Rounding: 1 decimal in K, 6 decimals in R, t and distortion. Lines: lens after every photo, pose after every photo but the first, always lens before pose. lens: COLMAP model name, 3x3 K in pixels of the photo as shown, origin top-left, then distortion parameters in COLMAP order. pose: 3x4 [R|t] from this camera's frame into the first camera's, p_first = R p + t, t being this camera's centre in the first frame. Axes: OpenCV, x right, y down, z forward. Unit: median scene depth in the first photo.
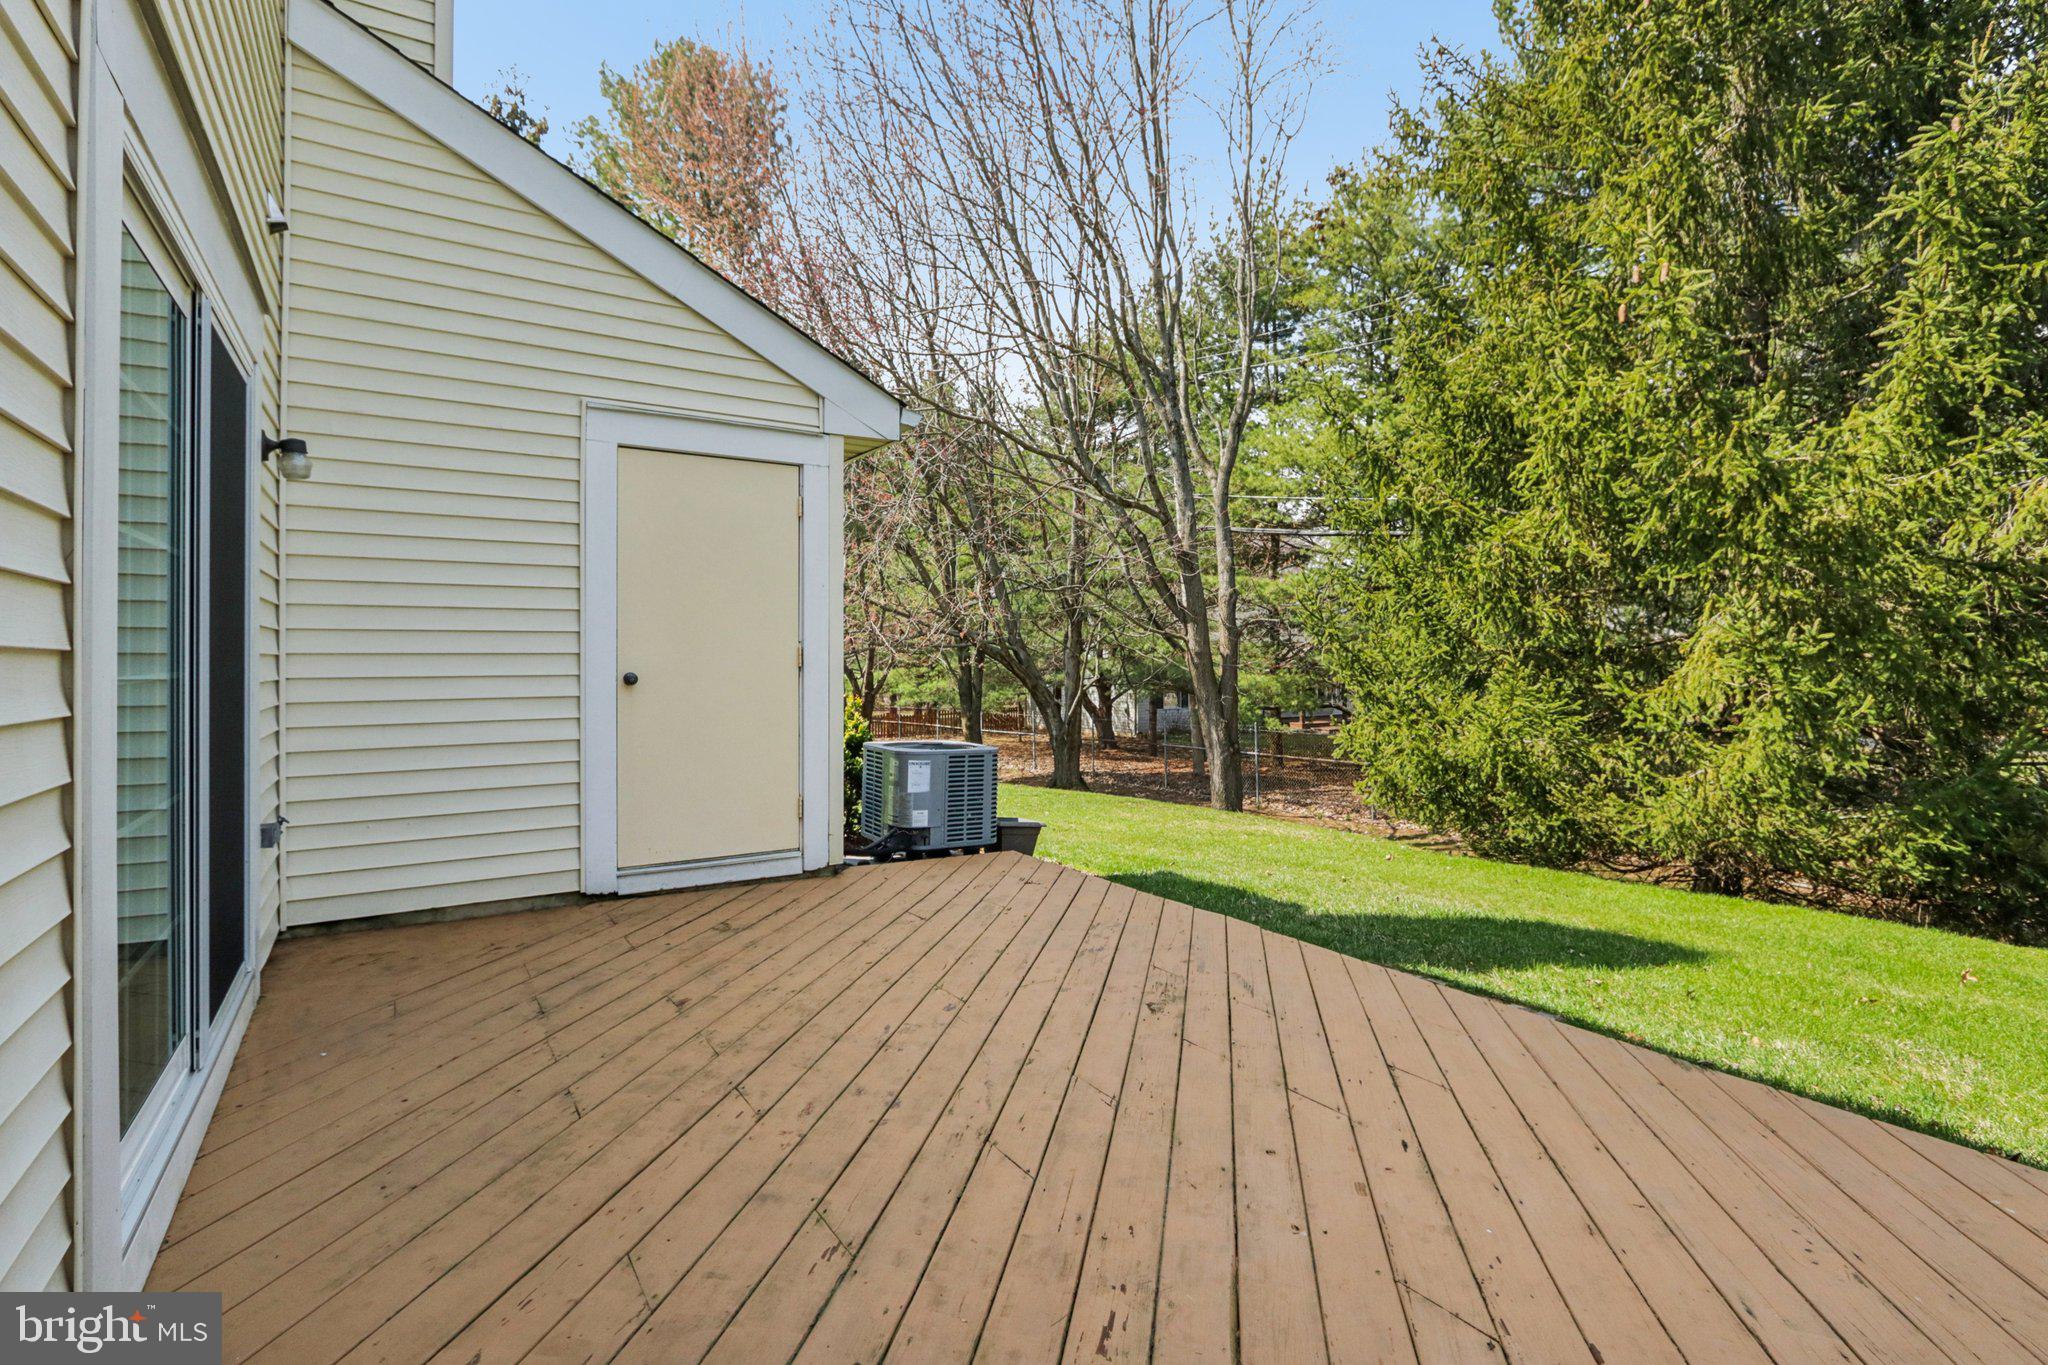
lens RADIAL K [[949.0, 0, 1026.7], [0, 949.0, 650.9], [0, 0, 1]] dist [-0.018367, 0.002140]
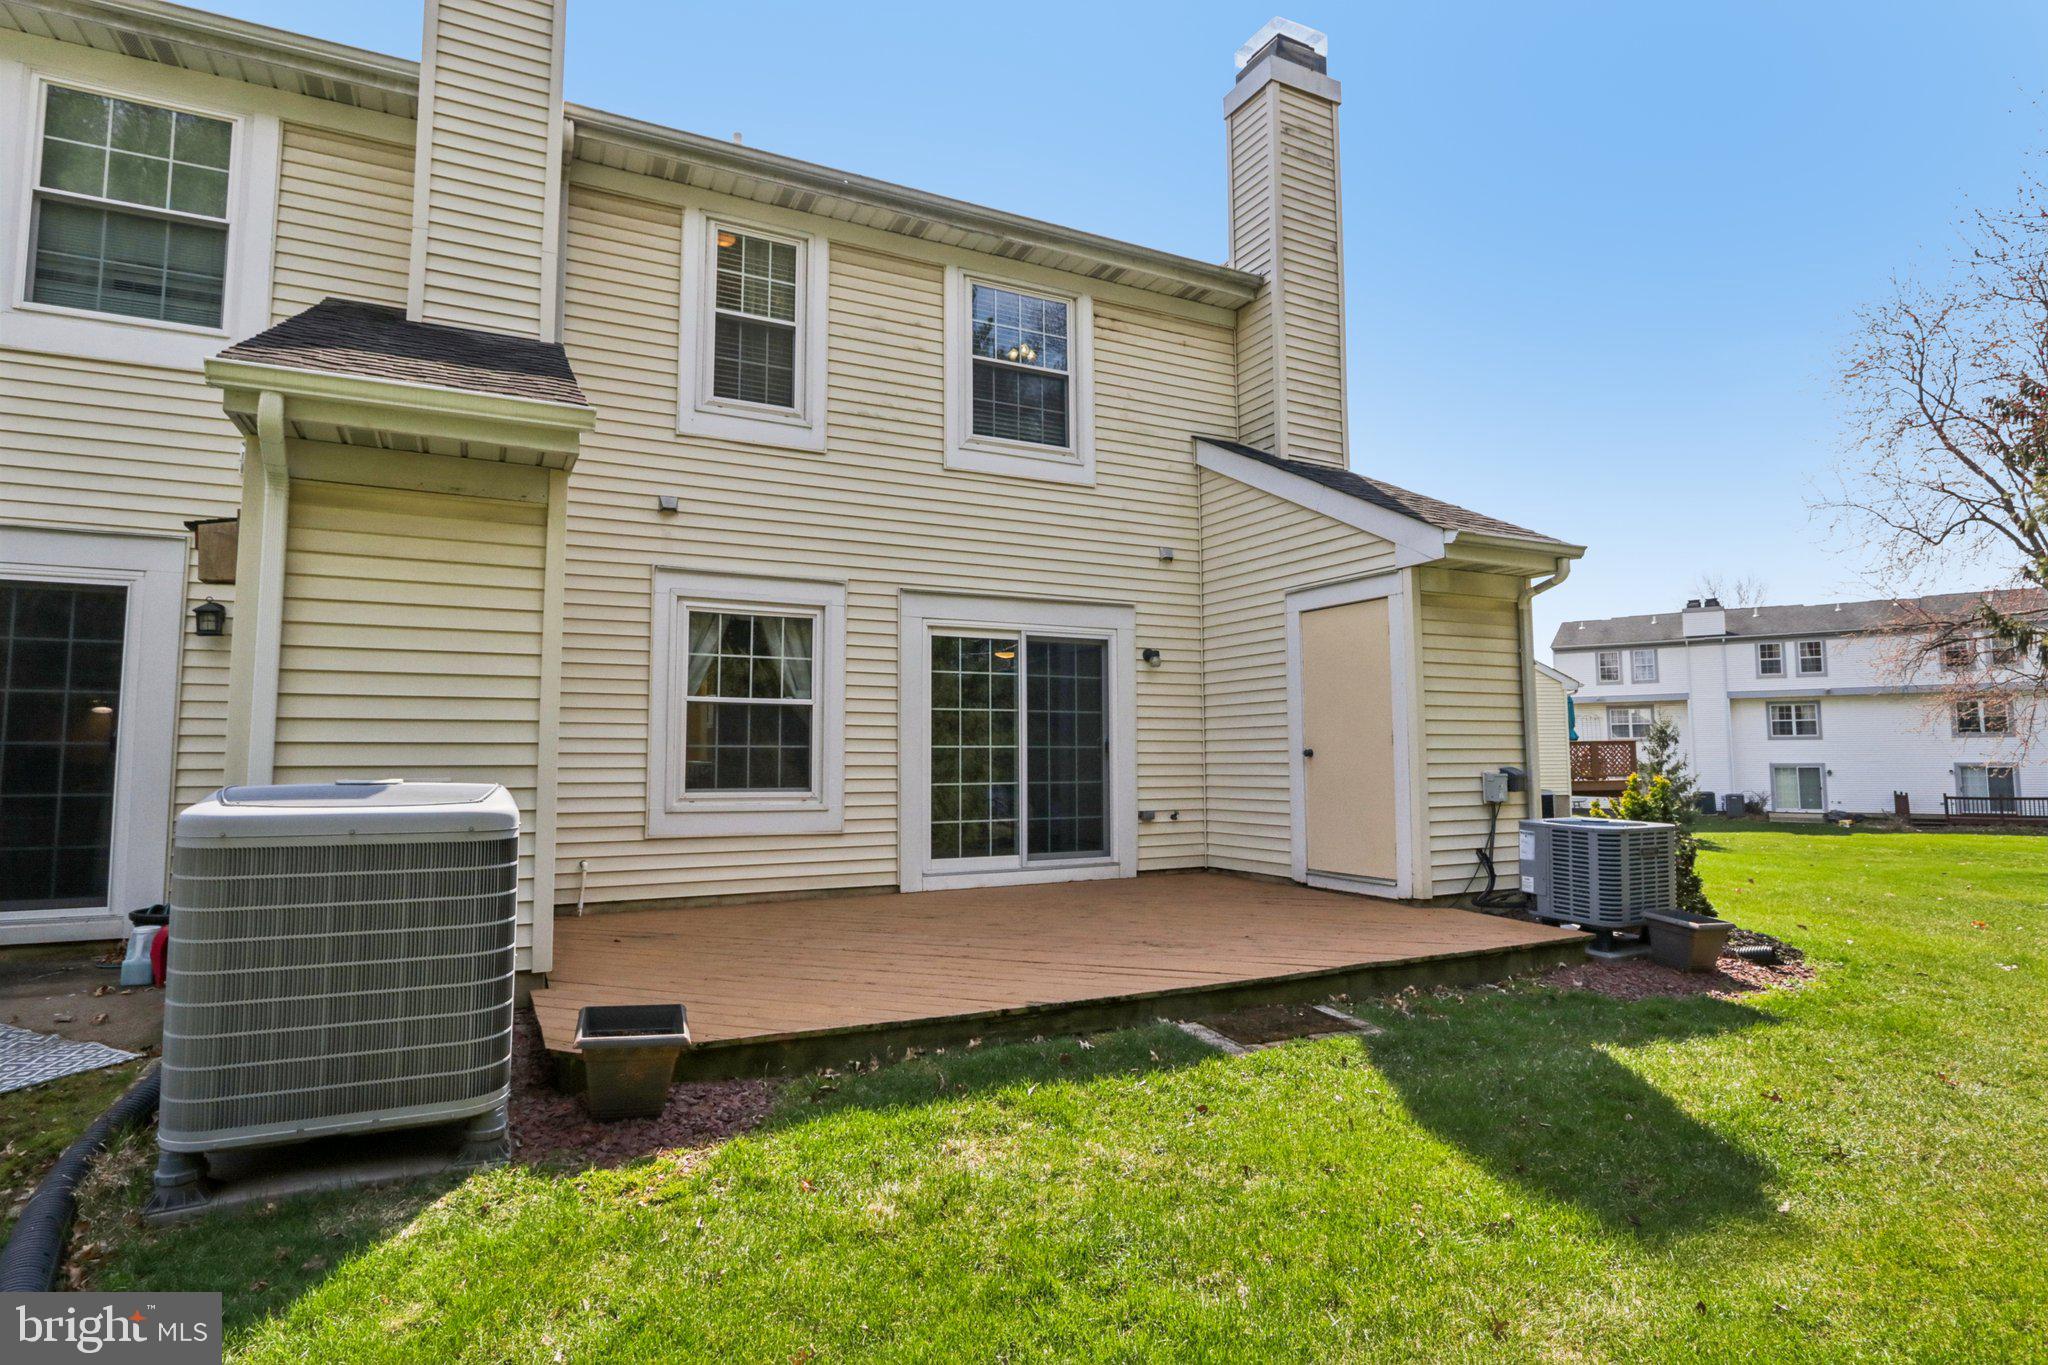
lens RADIAL K [[1136.1, 0, 1032.7], [0, 1136.1, 669.4], [0, 0, 1]] dist [-0.018740, 0.003592]
pose [[-0.085194, -0.079591, -0.993180, 1.603049], [0.007471, 0.996725, -0.080516, 0.041326], [0.996336, -0.014280, -0.084320, 0.708076]]
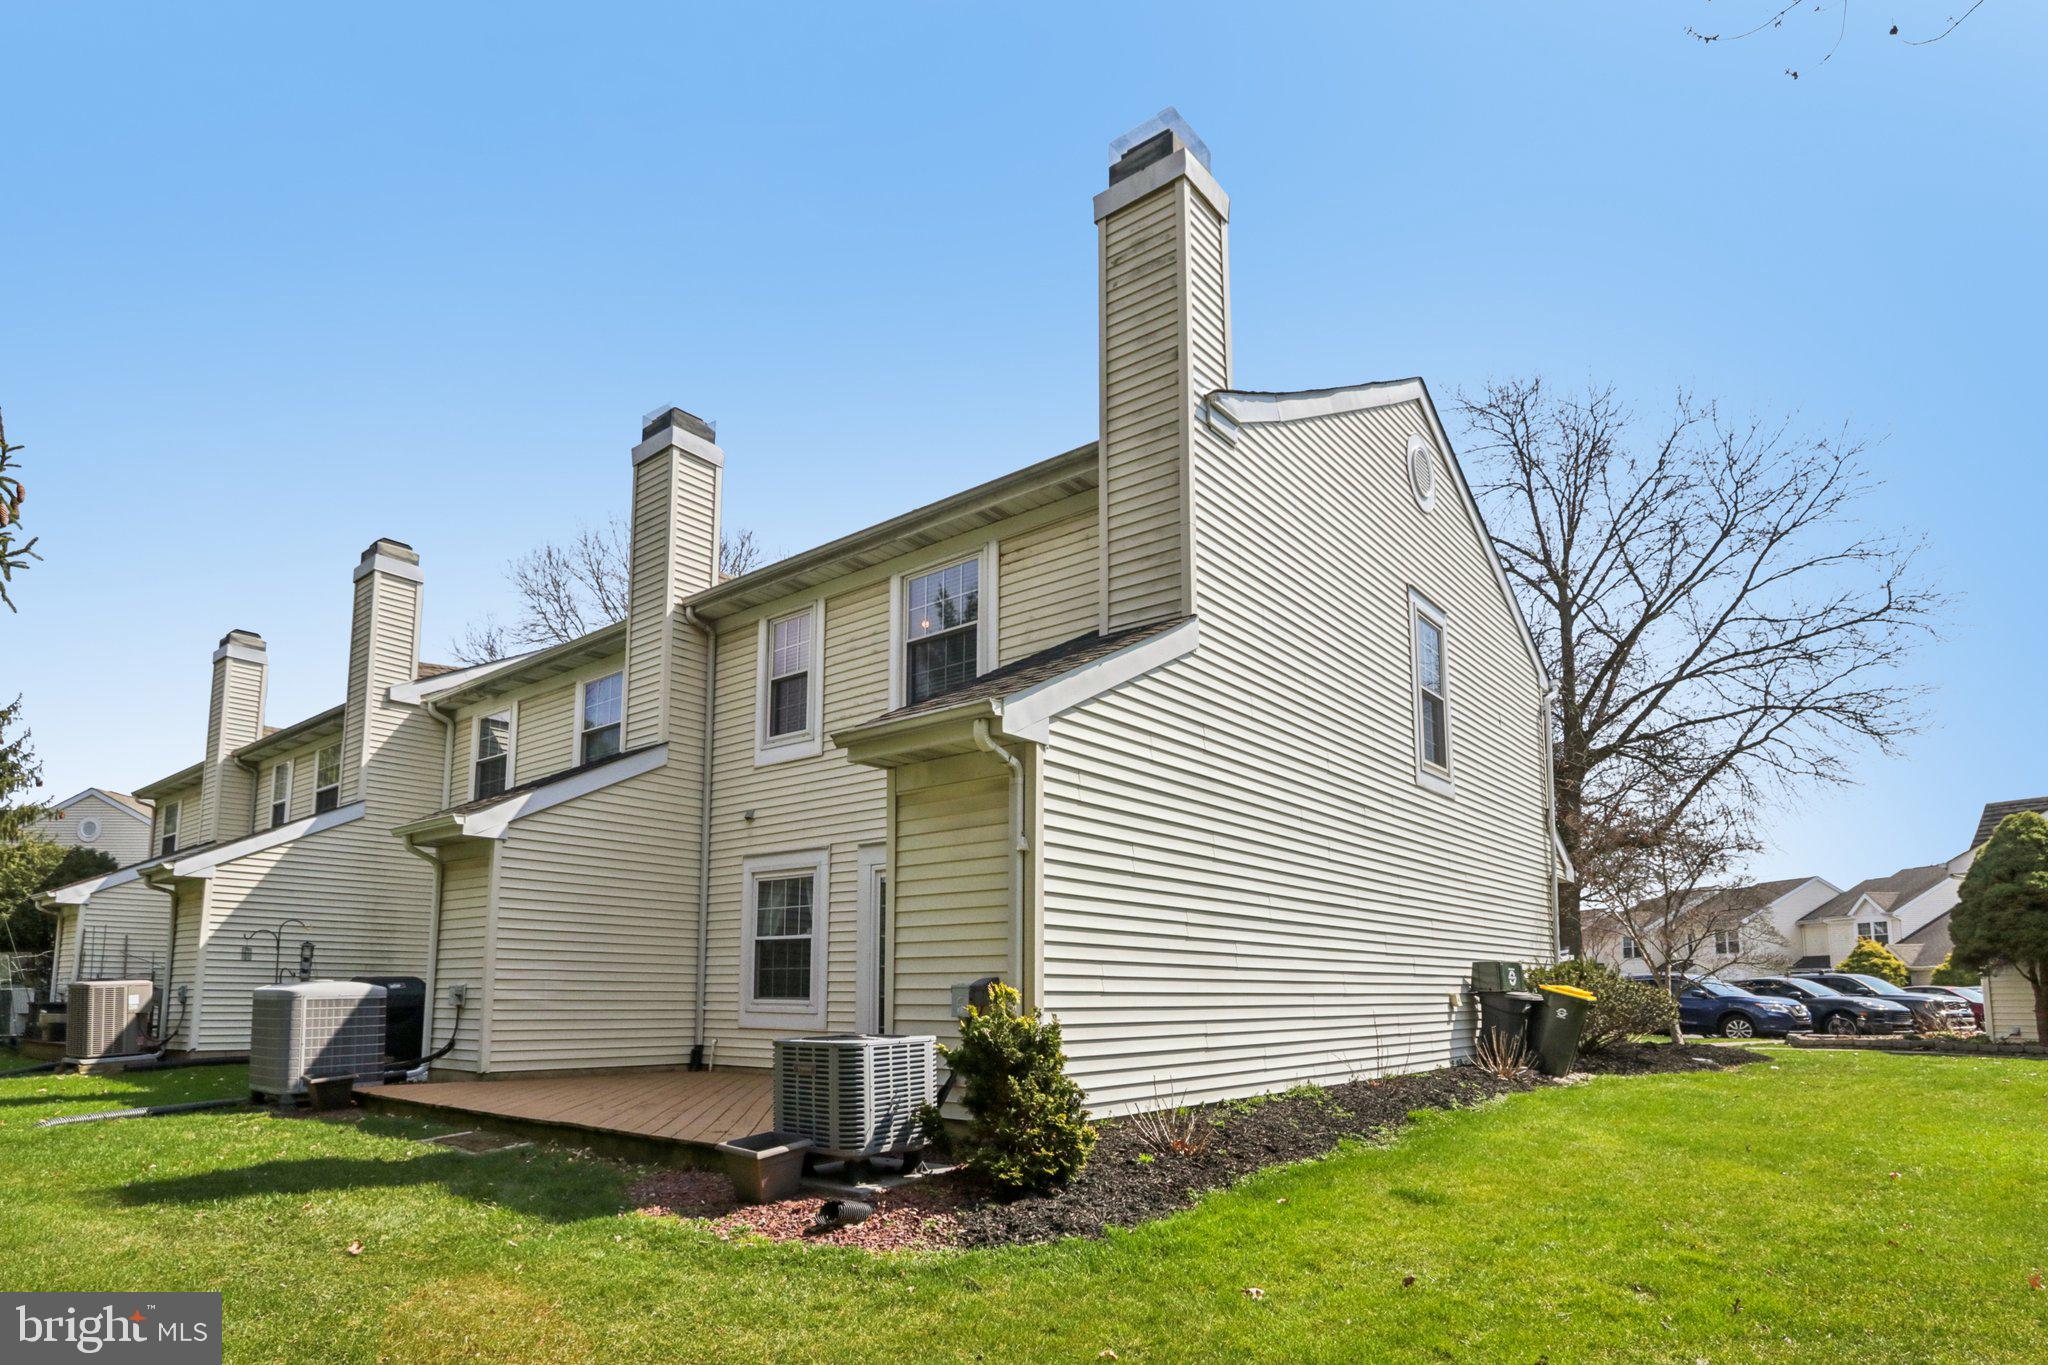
lens RADIAL K [[1136.1, 0, 1026.7], [0, 1136.1, 882.9], [0, 0, 1]] dist [-0.018740, 0.003592]
pose [[-0.951716, -0.028444, -0.305660, 0.080598], [0.003198, 0.994725, -0.102525, 0.090586], [0.306964, -0.098553, -0.946605, 2.855528]]
